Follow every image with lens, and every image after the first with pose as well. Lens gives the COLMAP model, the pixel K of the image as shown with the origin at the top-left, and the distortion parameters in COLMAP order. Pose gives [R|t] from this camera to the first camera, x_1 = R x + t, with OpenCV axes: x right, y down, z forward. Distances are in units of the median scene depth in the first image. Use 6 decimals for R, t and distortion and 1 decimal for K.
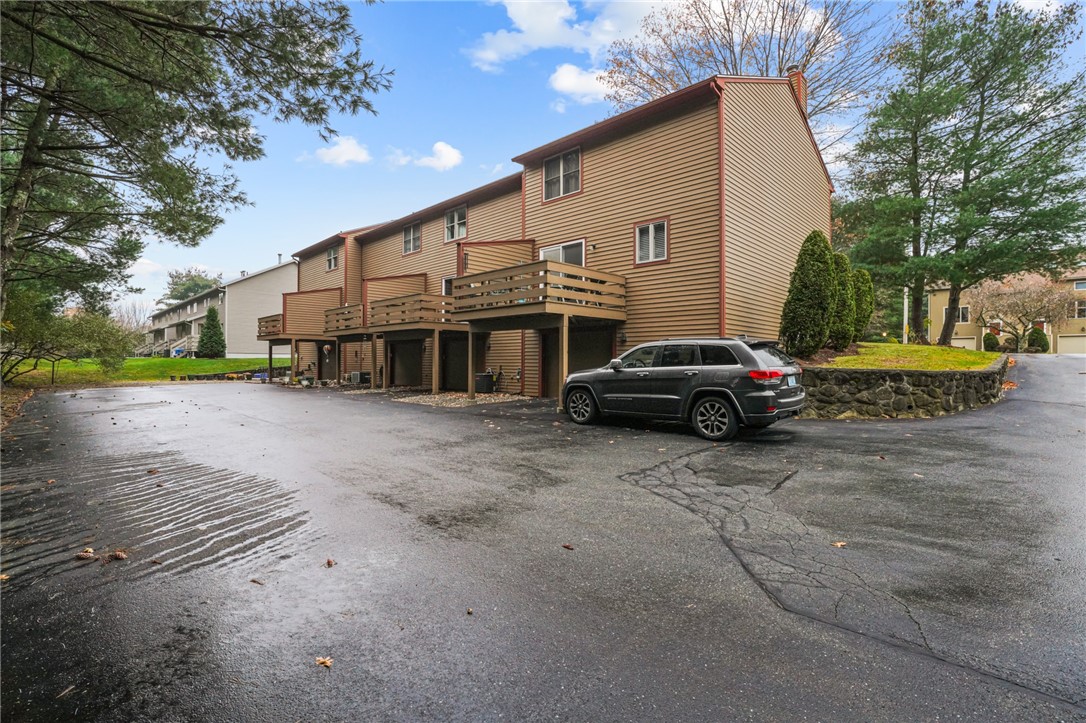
lens RADIAL K [[507.7, 0, 543.1], [0, 507.7, 364.3], [0, 0, 1]] dist [-0.067454, 0.023642]
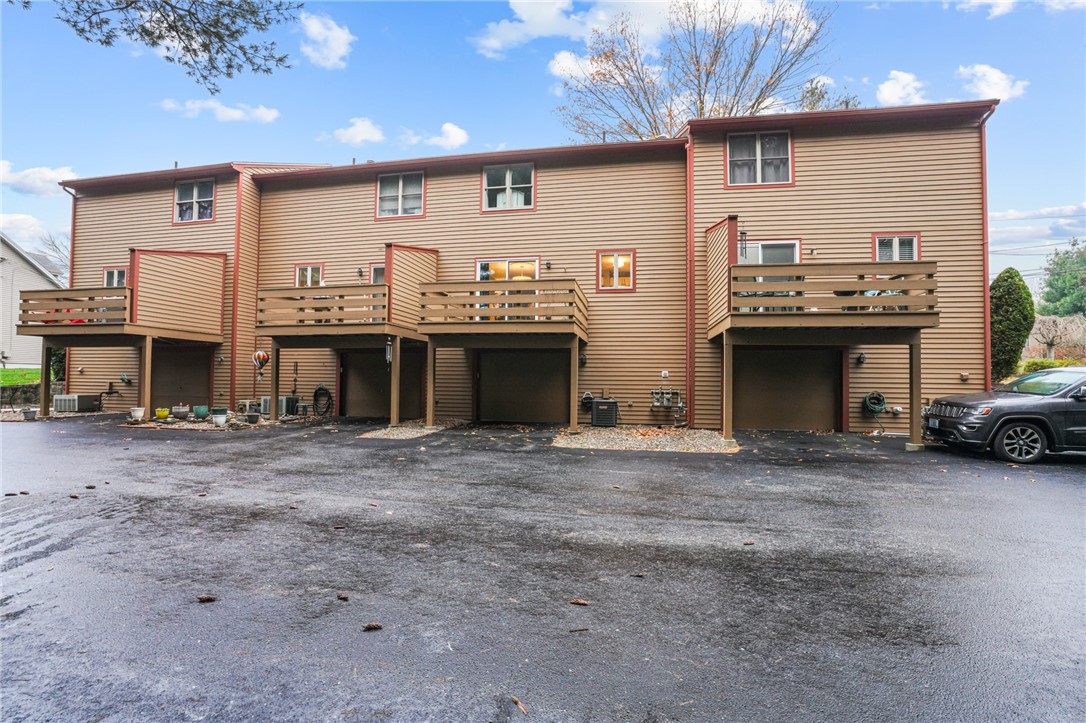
lens RADIAL K [[507.7, 0, 510.6], [0, 507.7, 370.8], [0, 0, 1]] dist [-0.067454, 0.023642]
pose [[0.832477, 0.026020, 0.553449, -0.655948], [-0.008837, 0.999393, -0.033692, 0.000155], [-0.553990, 0.023157, 0.832201, 0.501304]]
